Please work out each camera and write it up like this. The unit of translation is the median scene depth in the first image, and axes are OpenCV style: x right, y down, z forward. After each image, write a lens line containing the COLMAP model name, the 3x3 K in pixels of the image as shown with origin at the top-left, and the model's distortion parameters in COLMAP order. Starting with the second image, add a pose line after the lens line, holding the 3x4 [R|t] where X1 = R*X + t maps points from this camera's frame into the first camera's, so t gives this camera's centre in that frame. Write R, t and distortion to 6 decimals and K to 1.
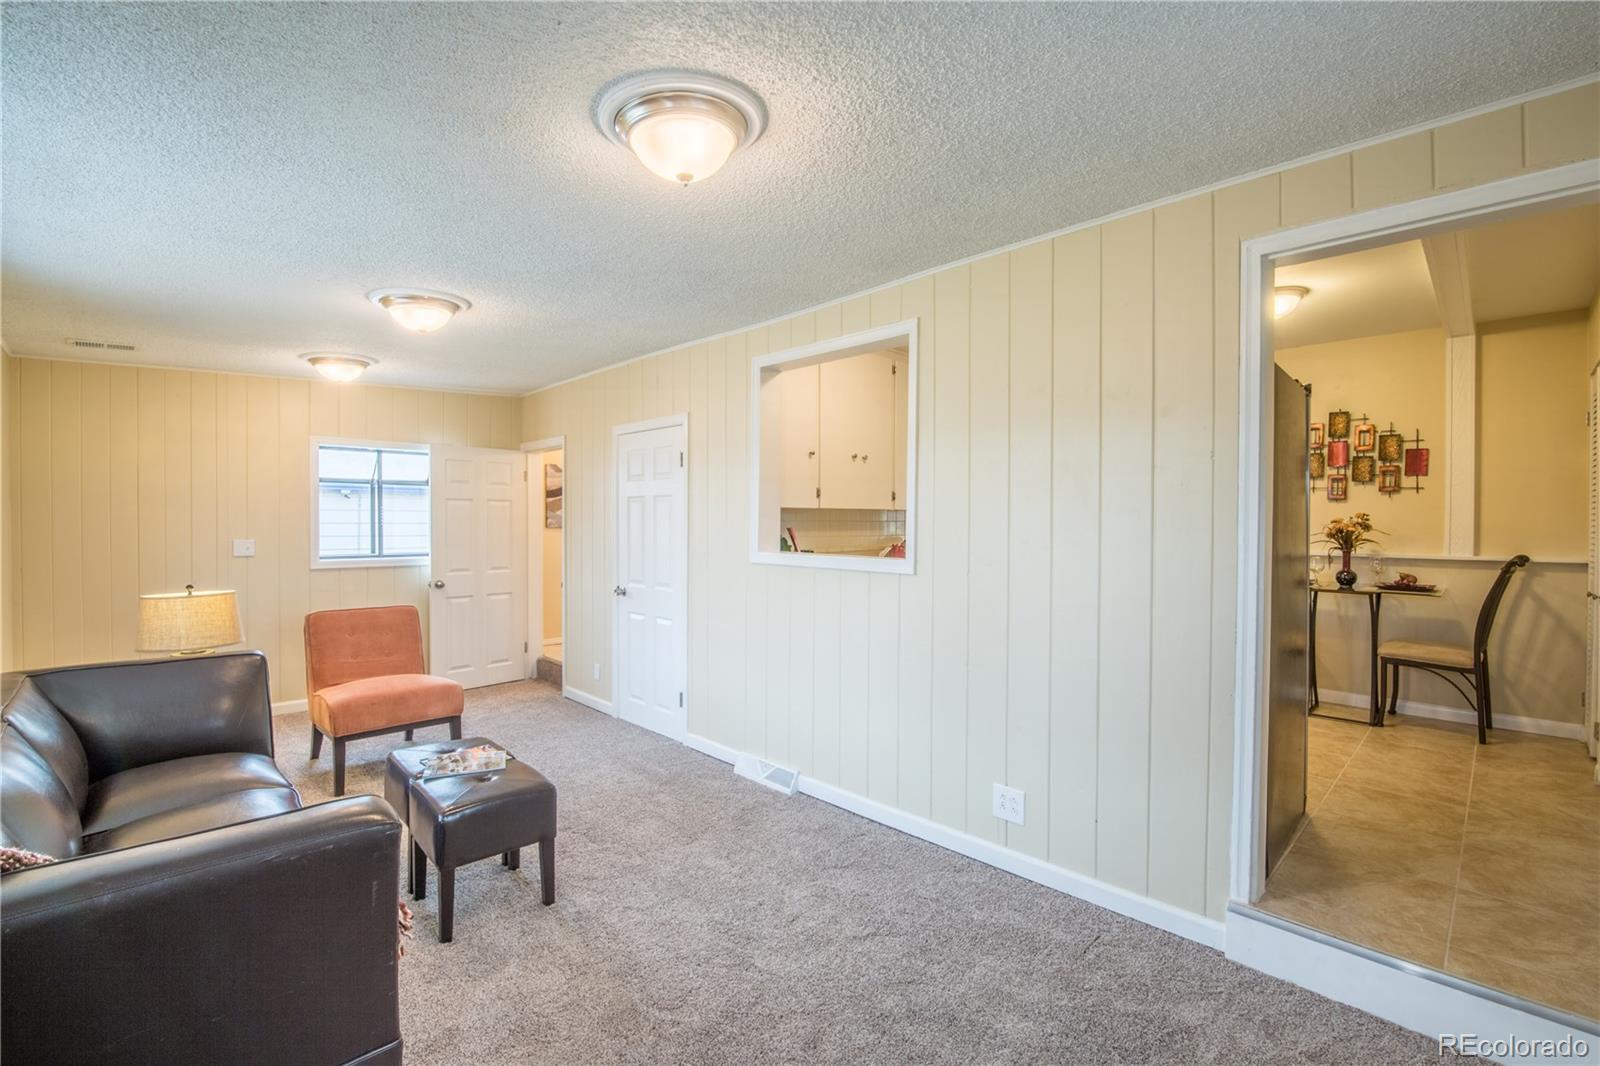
lens RADIAL K [[695.6, 0, 803.8], [0, 695.6, 530.4], [0, 0, 1]] dist [-0.000180, -0.009793]
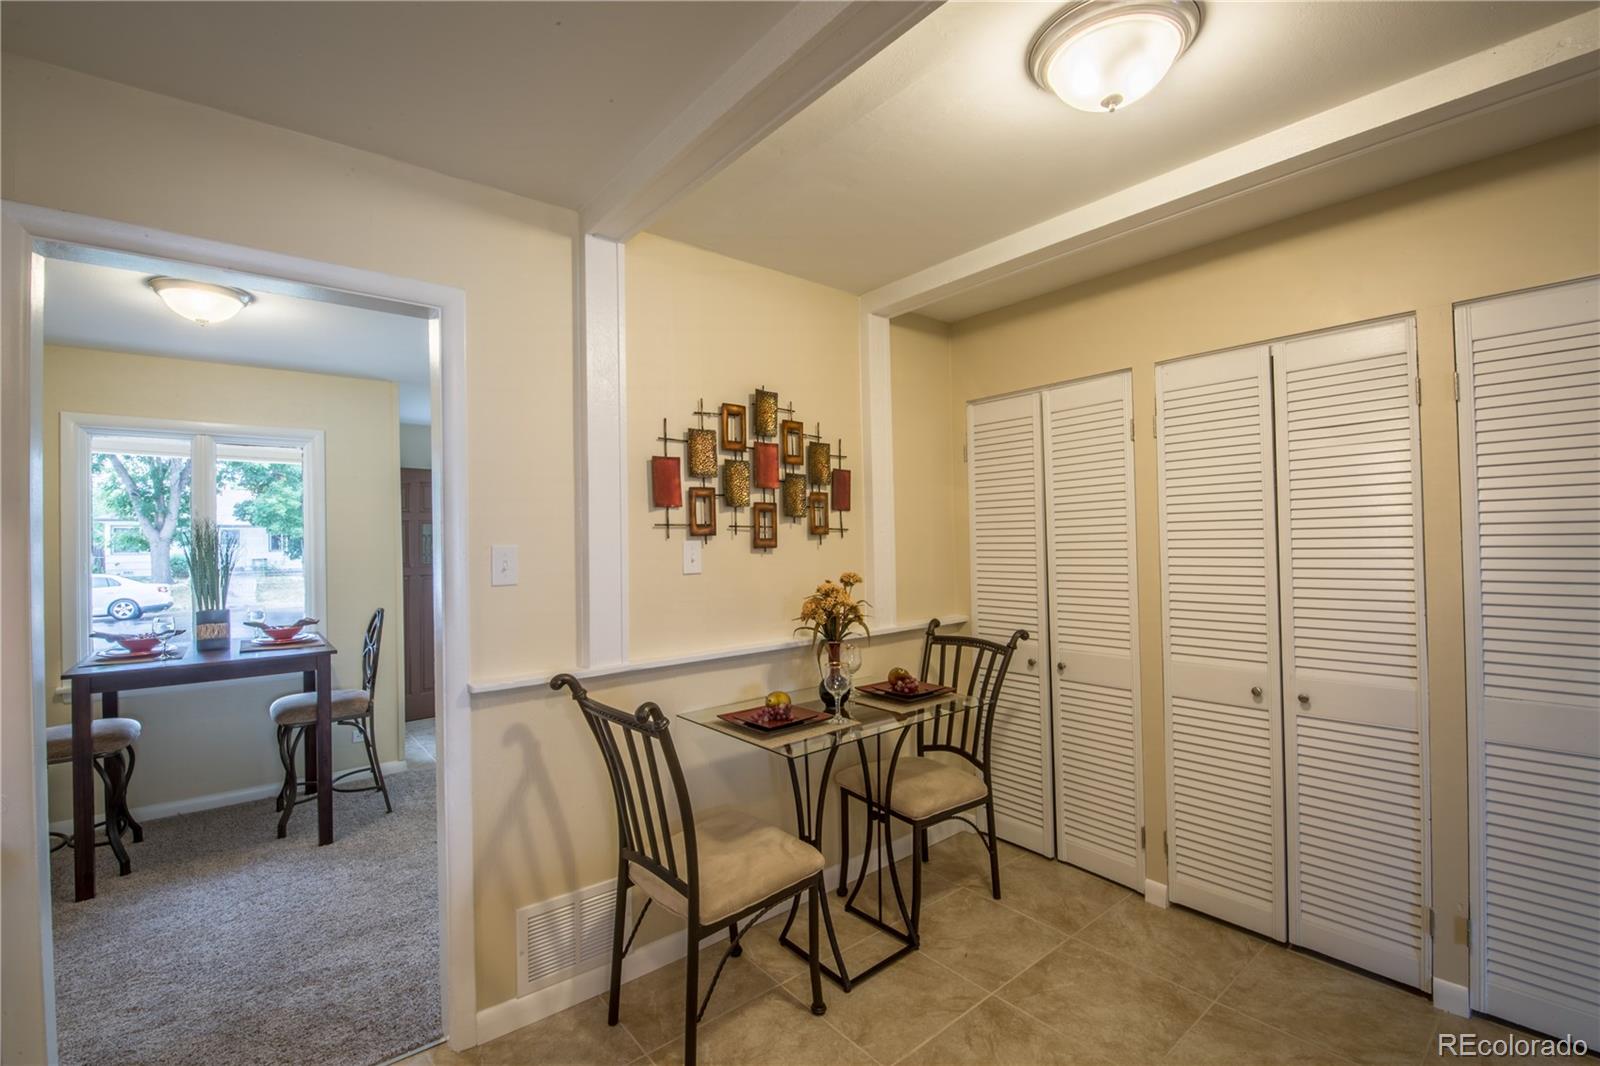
lens RADIAL K [[693.3, 0, 802.5], [0, 693.3, 533.8], [0, 0, 1]] dist [-0.004865, -0.007353]
pose [[0.079568, 0.000751, 0.996829, 0.225256], [0.033075, 0.999447, -0.003393, -0.054612], [-0.996281, 0.033241, 0.079500, 0.960371]]
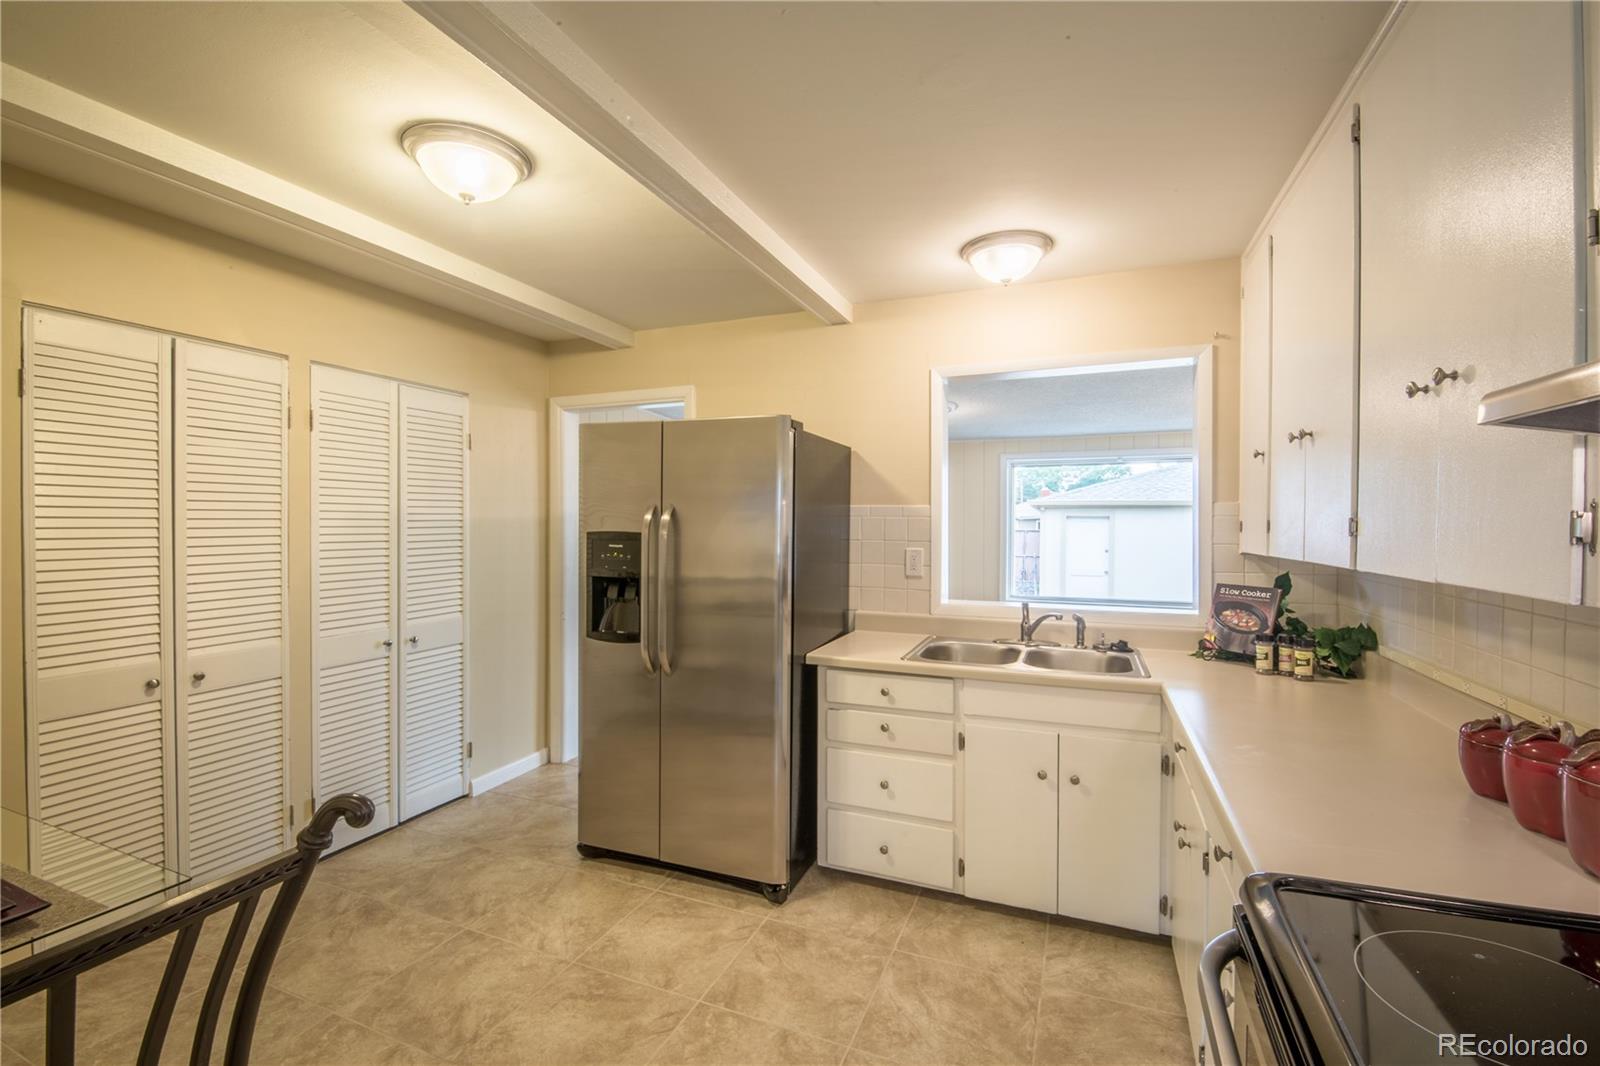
lens RADIAL K [[689.9, 0, 800.0], [0, 689.9, 533.0], [0, 0, 1]] dist [0.002724, -0.008579]
pose [[-0.920887, -0.006804, -0.389770, 0.535255], [-0.016027, 0.999663, 0.020417, -0.054330], [0.389500, 0.025048, -0.920686, 1.315335]]
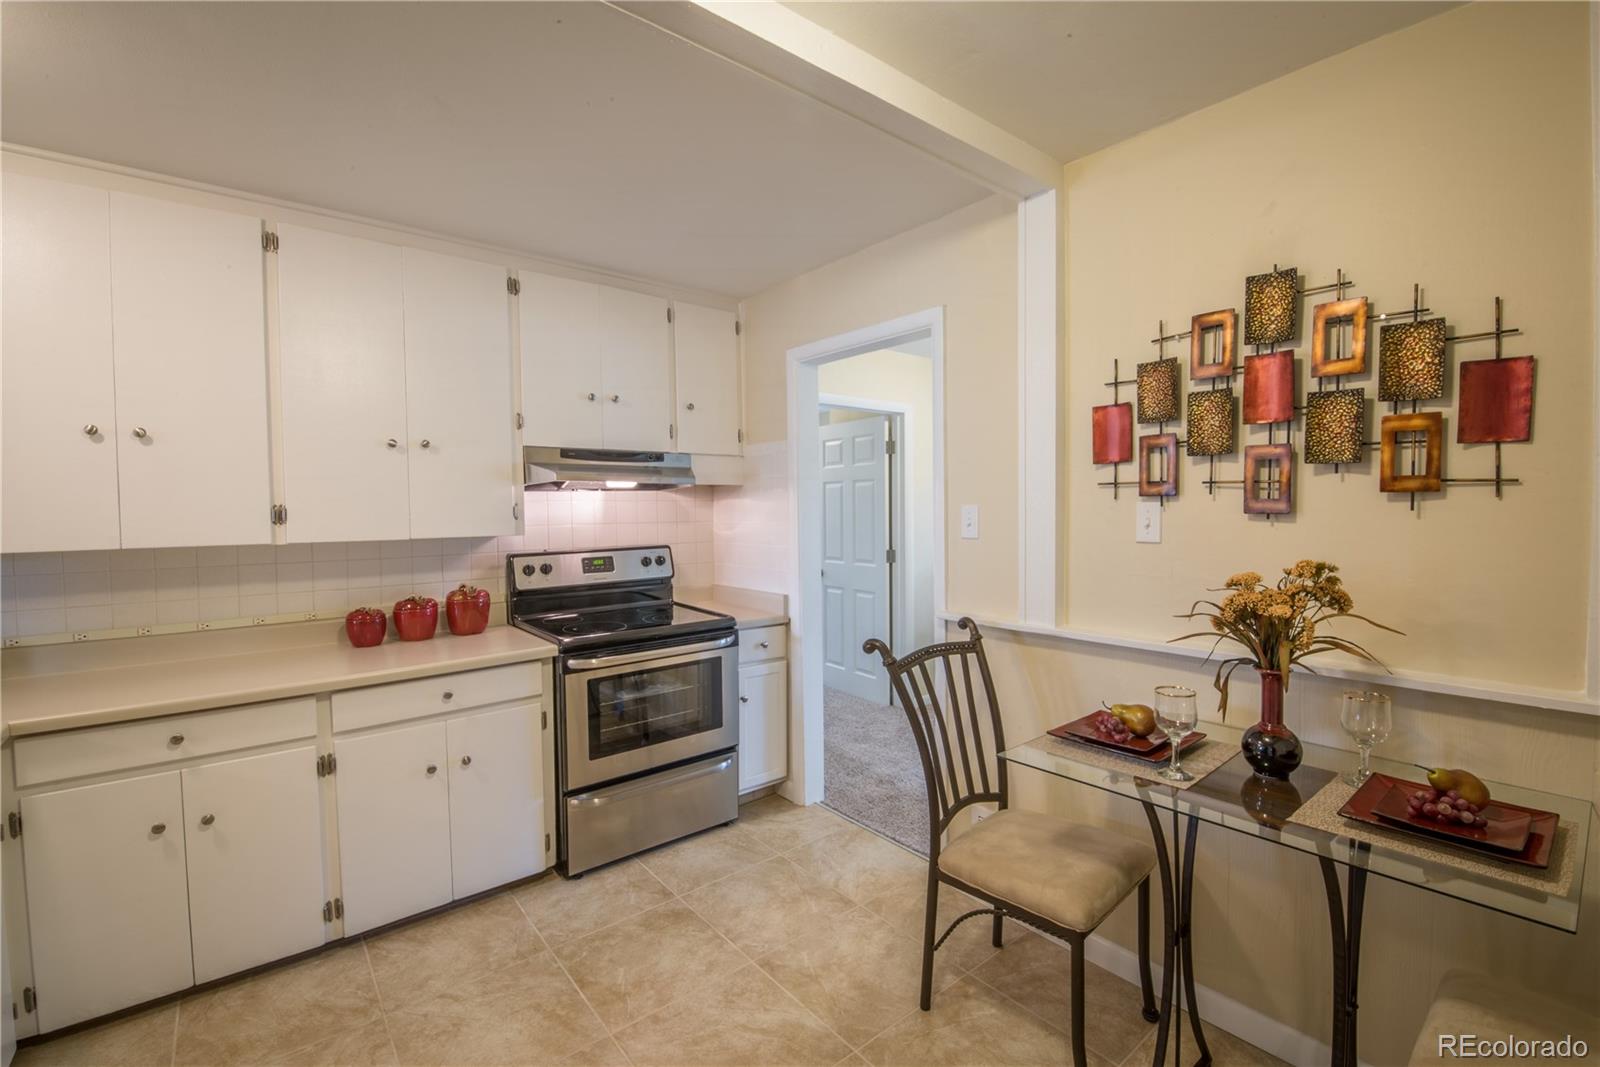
lens RADIAL K [[695.6, 0, 803.8], [0, 695.6, 530.9], [0, 0, 1]] dist [-0.000180, -0.009793]
pose [[0.996138, -0.012724, -0.086878, 0.575973], [0.014444, 0.999711, 0.019200, -0.047329], [0.086608, -0.020381, 0.996034, 0.633186]]
